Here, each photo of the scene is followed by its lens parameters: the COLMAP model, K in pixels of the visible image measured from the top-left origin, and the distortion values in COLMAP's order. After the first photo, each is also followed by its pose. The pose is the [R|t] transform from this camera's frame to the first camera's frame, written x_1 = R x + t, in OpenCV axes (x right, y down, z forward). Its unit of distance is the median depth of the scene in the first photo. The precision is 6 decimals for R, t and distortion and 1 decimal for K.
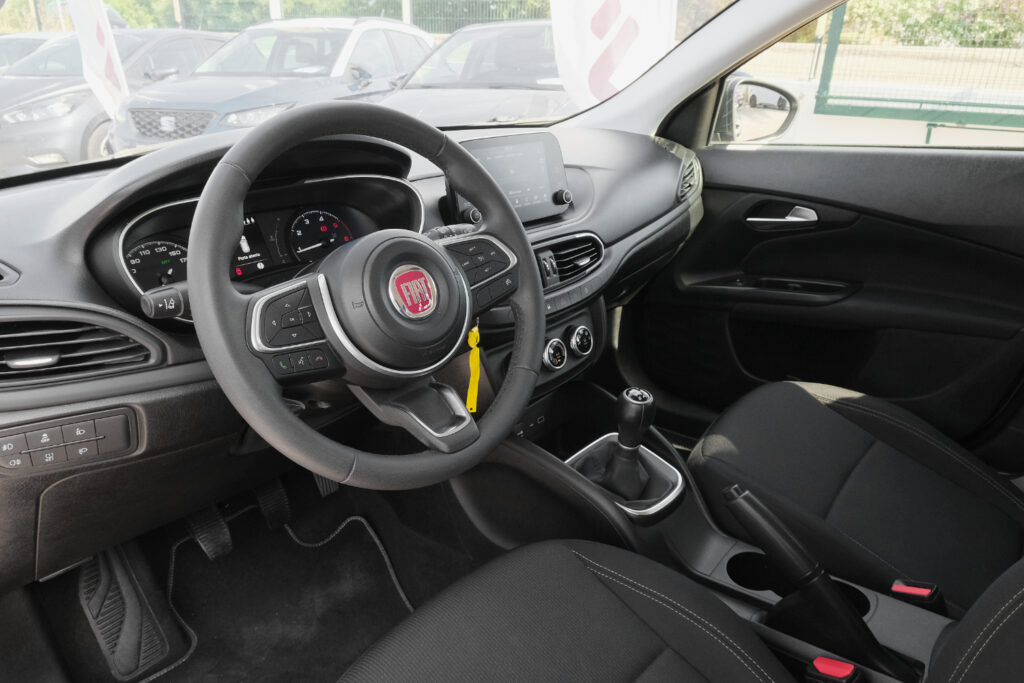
lens RADIAL K [[667.7, 0, 512.0], [0, 667.7, 341.5], [0, 0, 1]] dist [-0.008162, 0.001330]
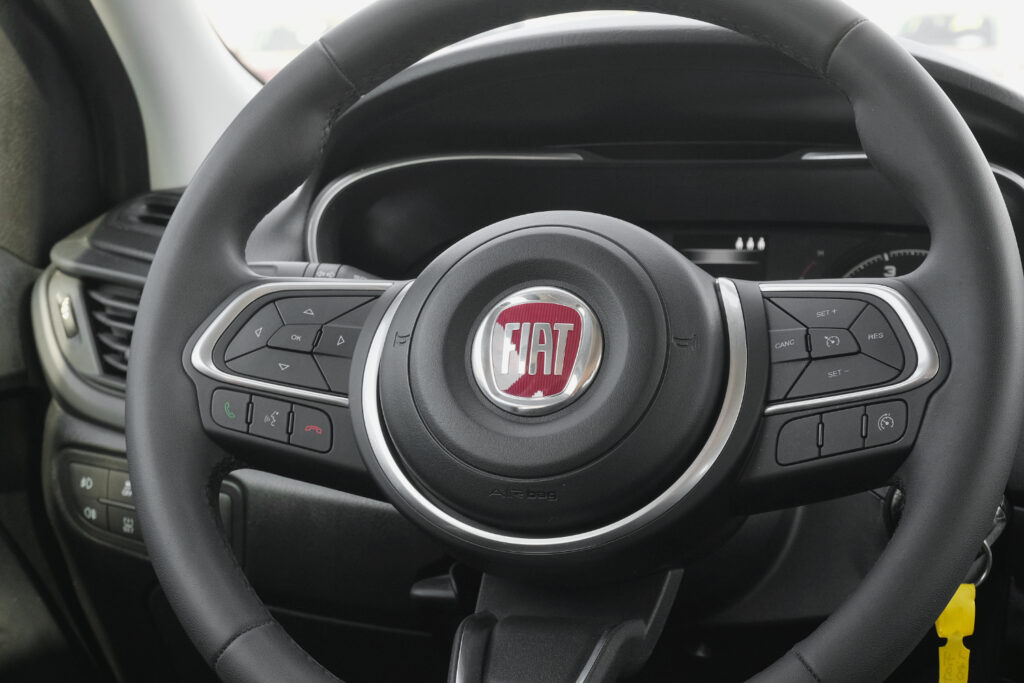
lens RADIAL K [[2030.8, 0, 514.2], [0, 2030.8, 308.7], [0, 0, 1]] dist [-0.077711, -0.008558]
pose [[0.437927, 0.099901, -0.893443, 0.486756], [-0.338851, 0.938853, -0.061111, -0.008138], [0.832706, 0.329507, 0.445001, 0.201701]]
